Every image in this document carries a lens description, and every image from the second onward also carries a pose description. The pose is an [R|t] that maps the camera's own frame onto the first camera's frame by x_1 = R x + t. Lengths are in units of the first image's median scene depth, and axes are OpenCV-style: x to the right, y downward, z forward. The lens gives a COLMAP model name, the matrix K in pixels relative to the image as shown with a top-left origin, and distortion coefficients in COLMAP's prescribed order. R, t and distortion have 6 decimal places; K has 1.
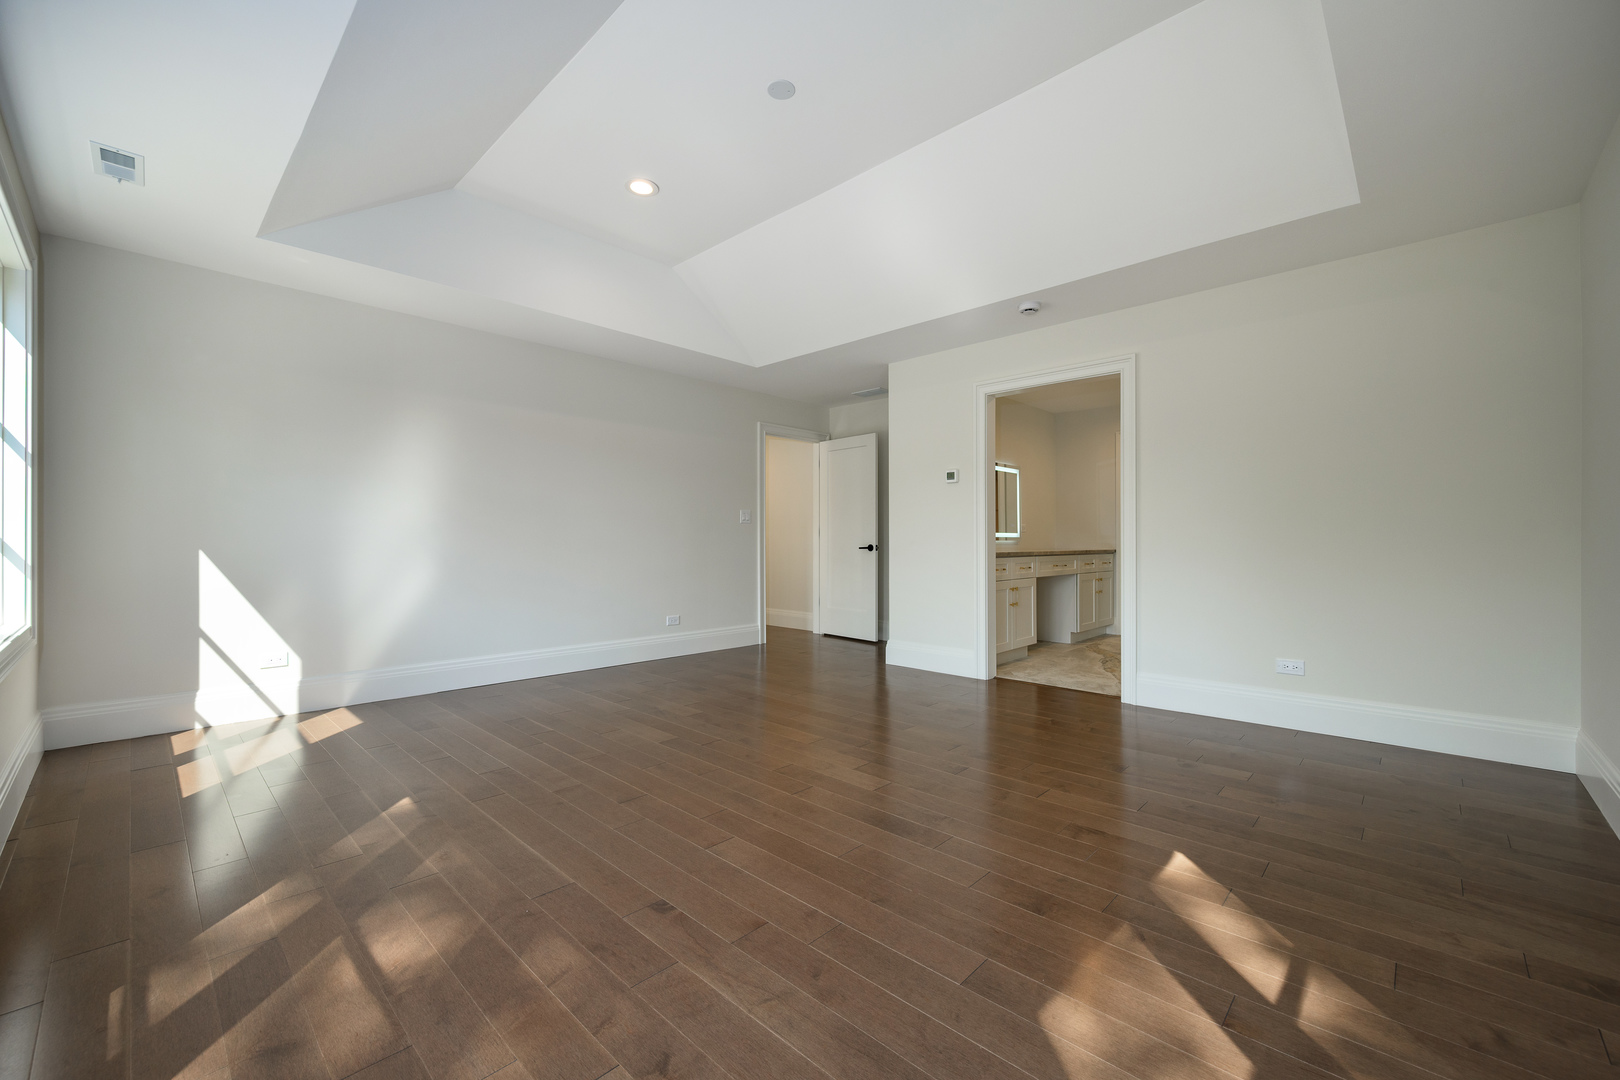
lens RADIAL K [[645.2, 0, 808.9], [0, 645.2, 536.3], [0, 0, 1]] dist [0.012028, 0.000137]
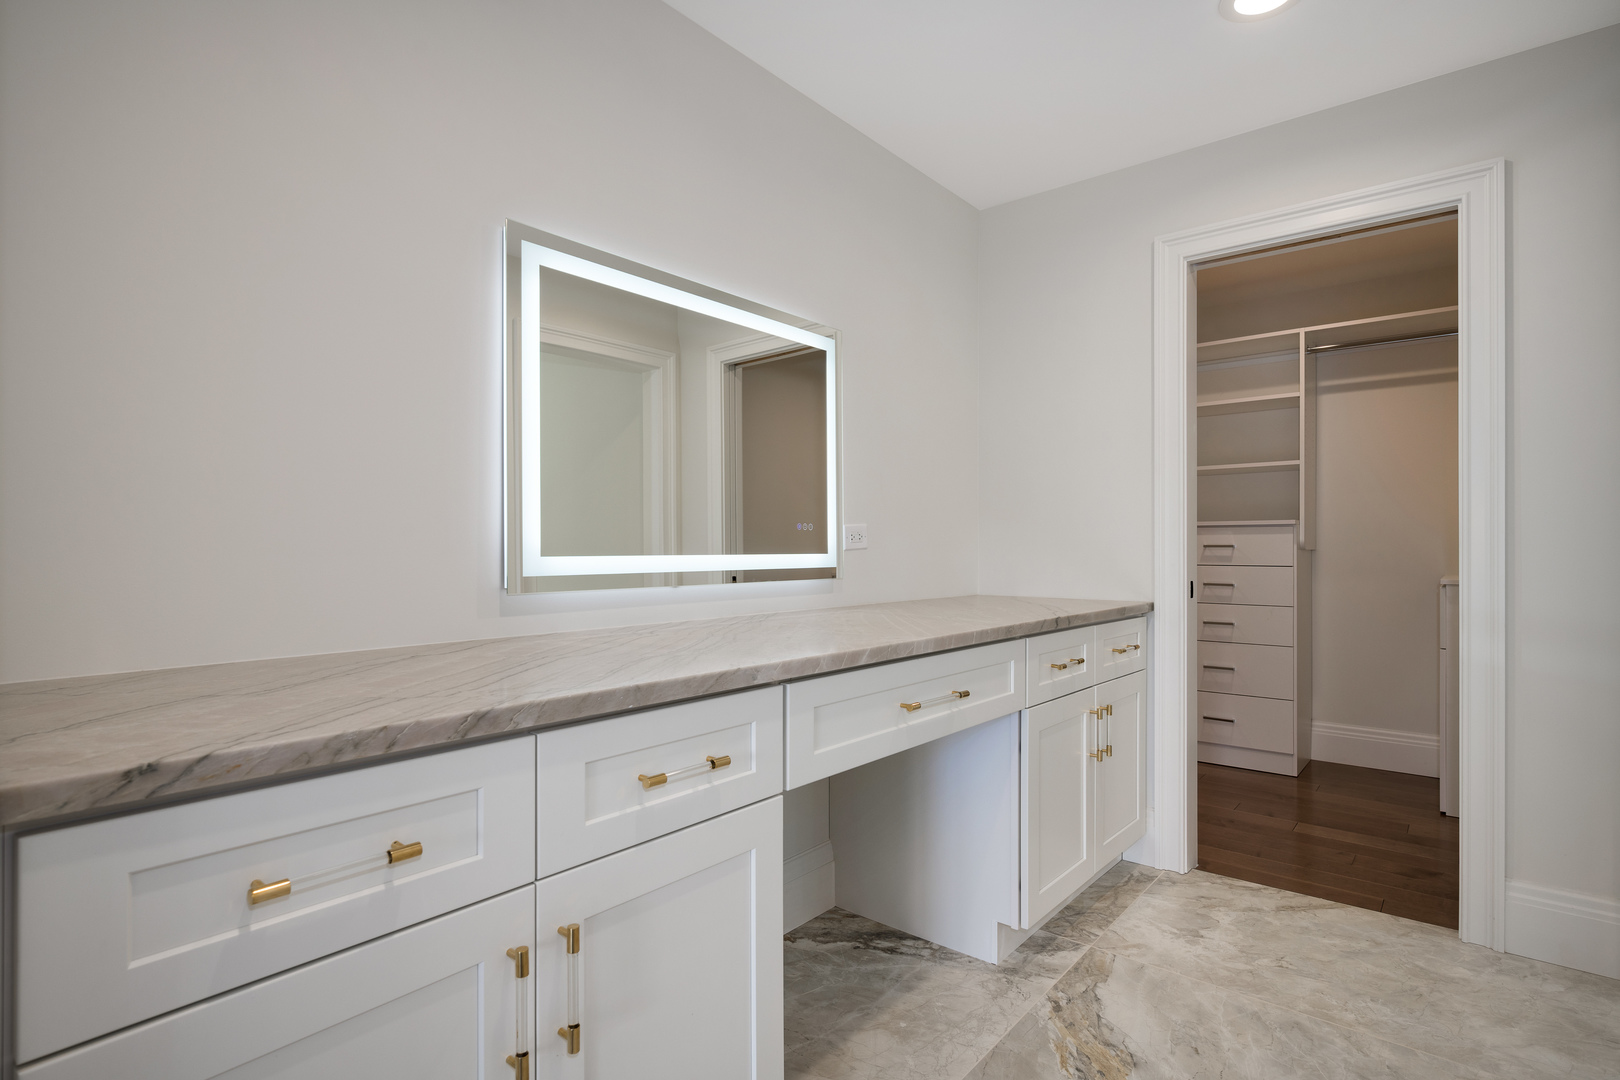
lens RADIAL K [[813.2, 0, 810.3], [0, 813.2, 544.6], [0, 0, 1]] dist [-0.000376, -0.000029]
pose [[0.998085, 0.001938, 0.061823, 0.295442], [-0.002113, 0.999994, 0.002772, -0.010973], [-0.061817, -0.002897, 0.998083, 0.643127]]
